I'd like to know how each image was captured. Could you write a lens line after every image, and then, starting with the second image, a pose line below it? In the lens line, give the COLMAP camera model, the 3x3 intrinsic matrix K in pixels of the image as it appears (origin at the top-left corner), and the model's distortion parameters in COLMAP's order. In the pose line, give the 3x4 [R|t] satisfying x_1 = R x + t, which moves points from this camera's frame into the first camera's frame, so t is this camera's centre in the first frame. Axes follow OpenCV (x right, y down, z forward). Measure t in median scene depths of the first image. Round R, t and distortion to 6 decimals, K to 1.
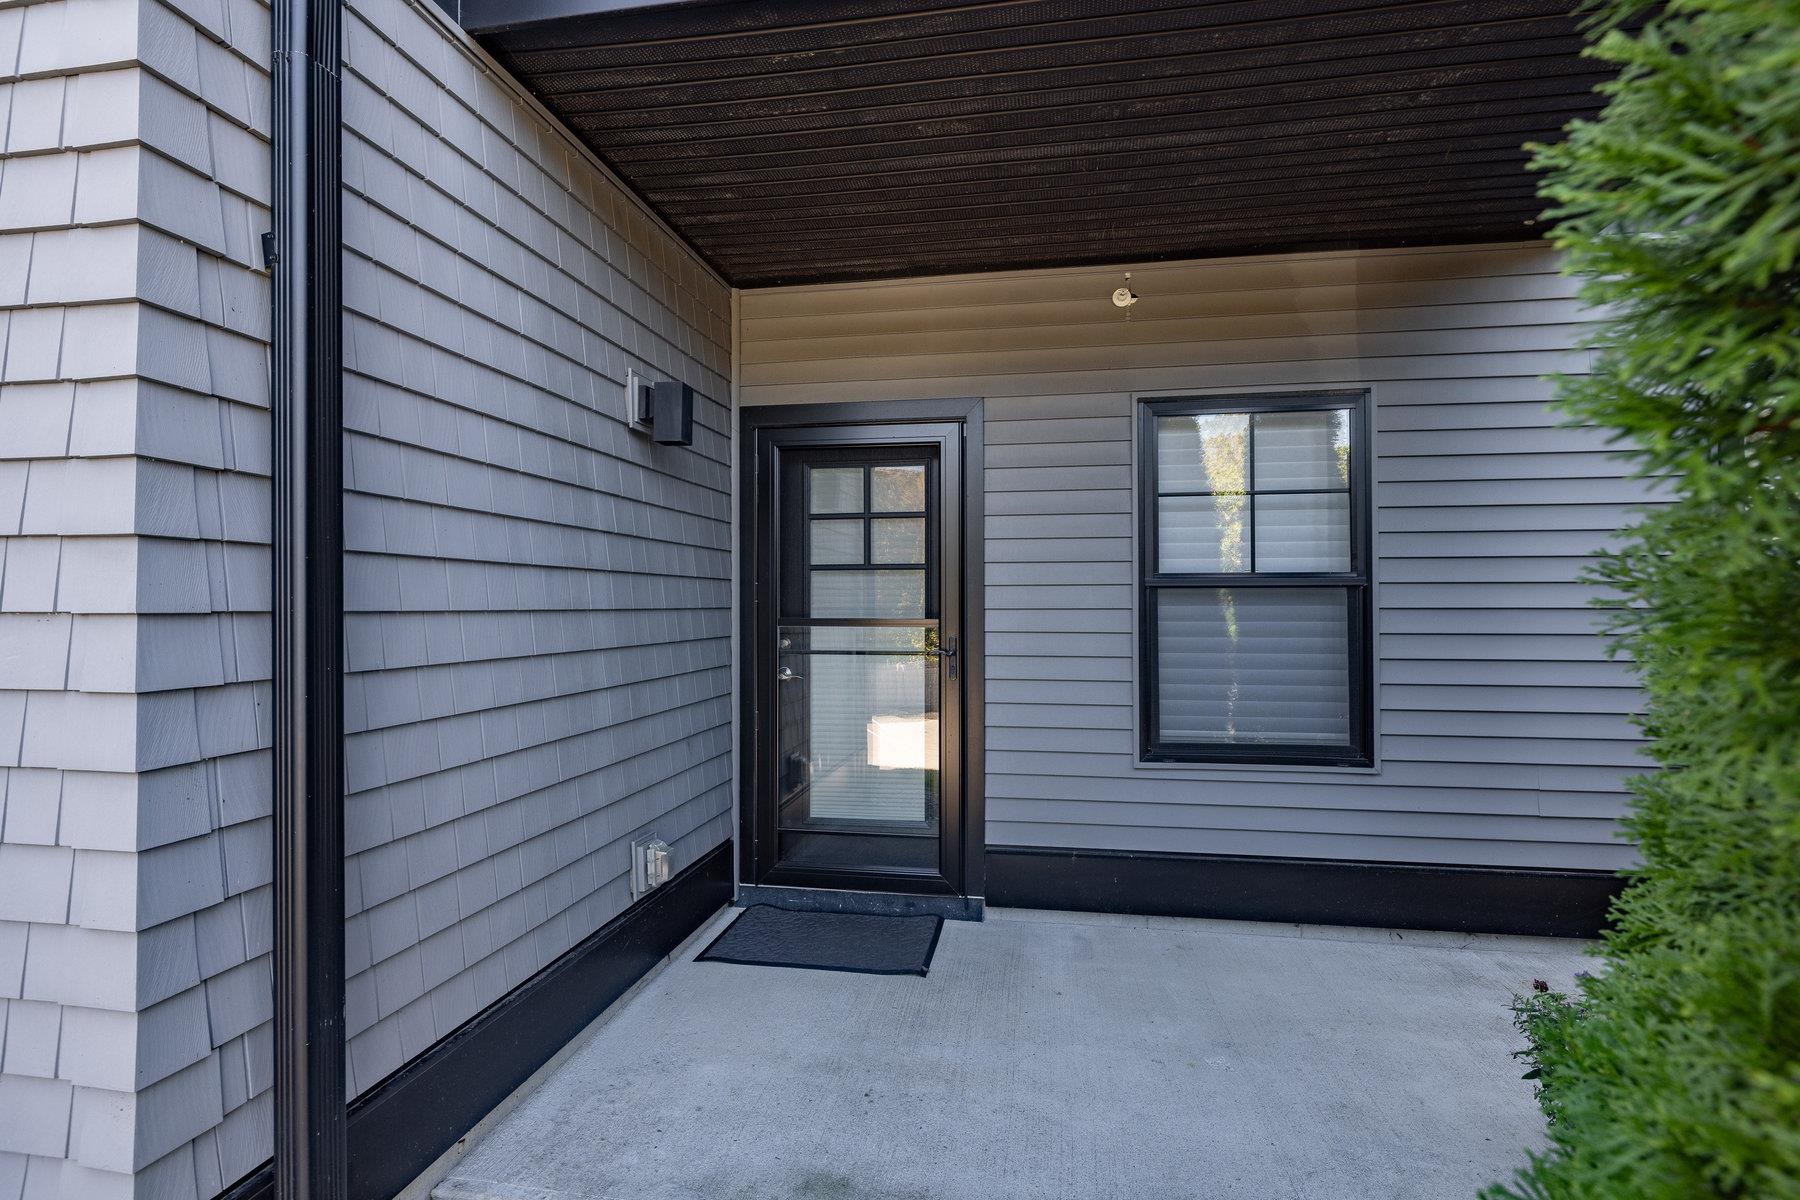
lens RADIAL K [[946.9, 0, 896.7], [0, 946.9, 587.6], [0, 0, 1]] dist [-0.001329, 0.000122]
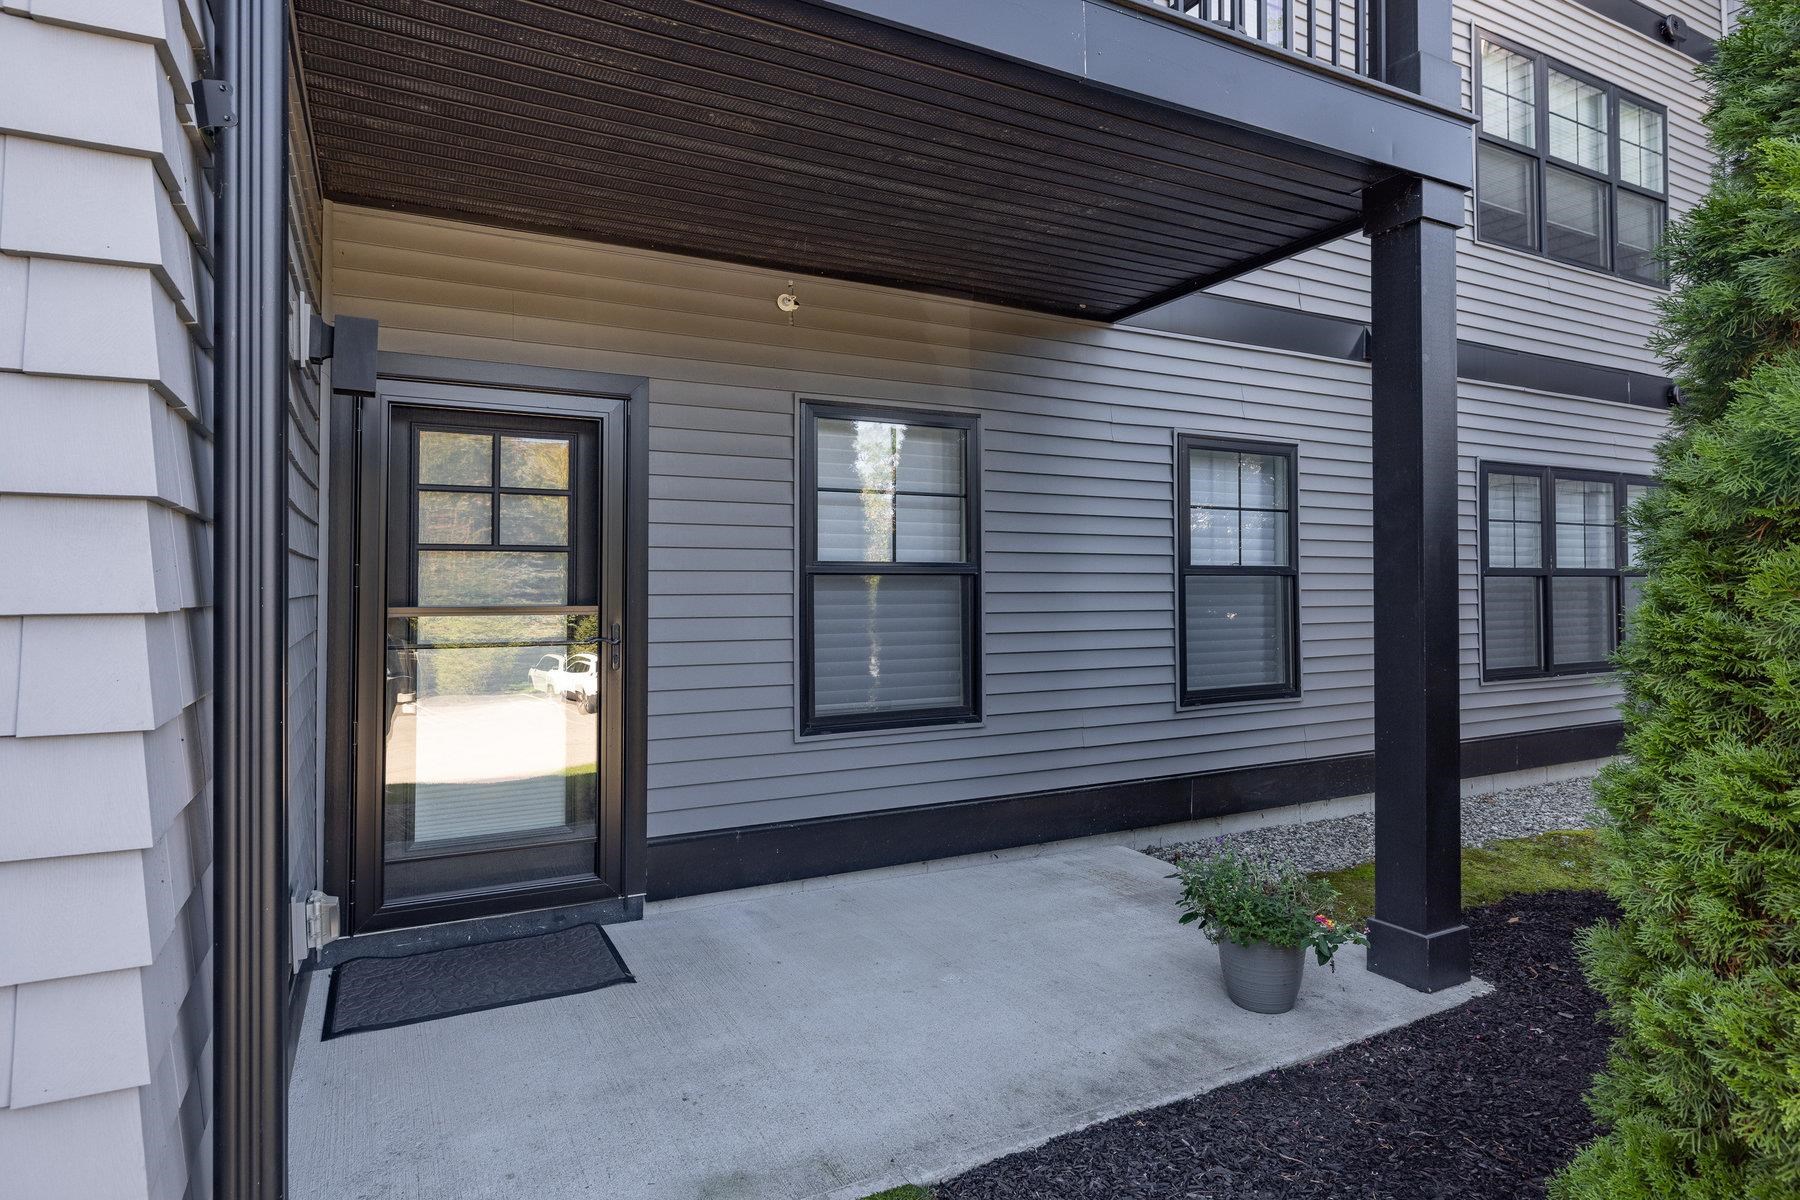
lens RADIAL K [[977.2, 0, 900.4], [0, 977.2, 554.8], [0, 0, 1]] dist [-0.000106, 0.000488]
pose [[0.793558, 0.019812, 0.608172, -0.328537], [-0.008978, 0.999742, -0.020854, 0.000255], [-0.608428, 0.011089, 0.793531, 0.049056]]
